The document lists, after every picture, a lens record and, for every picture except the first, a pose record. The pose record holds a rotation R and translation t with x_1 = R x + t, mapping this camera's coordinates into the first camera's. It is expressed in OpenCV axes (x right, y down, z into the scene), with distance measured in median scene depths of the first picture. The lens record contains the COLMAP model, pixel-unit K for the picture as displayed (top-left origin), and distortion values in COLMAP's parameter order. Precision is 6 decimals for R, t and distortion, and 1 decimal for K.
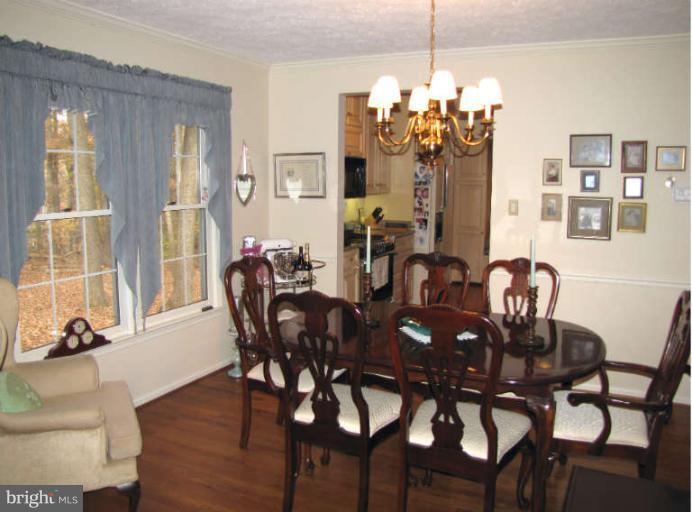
lens RADIAL K [[566.2, 0, 356.5], [0, 566.2, 244.3], [0, 0, 1]] dist [-0.187130, 0.156579]
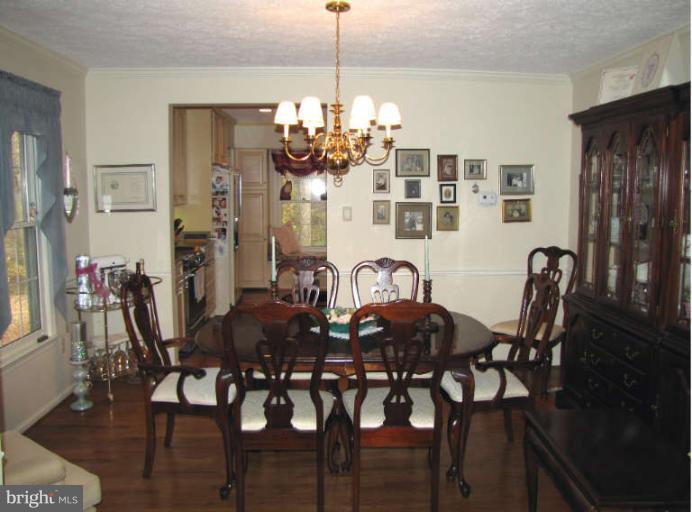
lens RADIAL K [[566.2, 0, 356.5], [0, 566.2, 244.3], [0, 0, 1]] dist [-0.187130, 0.156579]
pose [[0.884250, -0.053814, 0.463903, -0.232372], [0.059954, 0.998200, 0.001515, -0.007022], [-0.463150, 0.026473, 0.885884, 0.004140]]
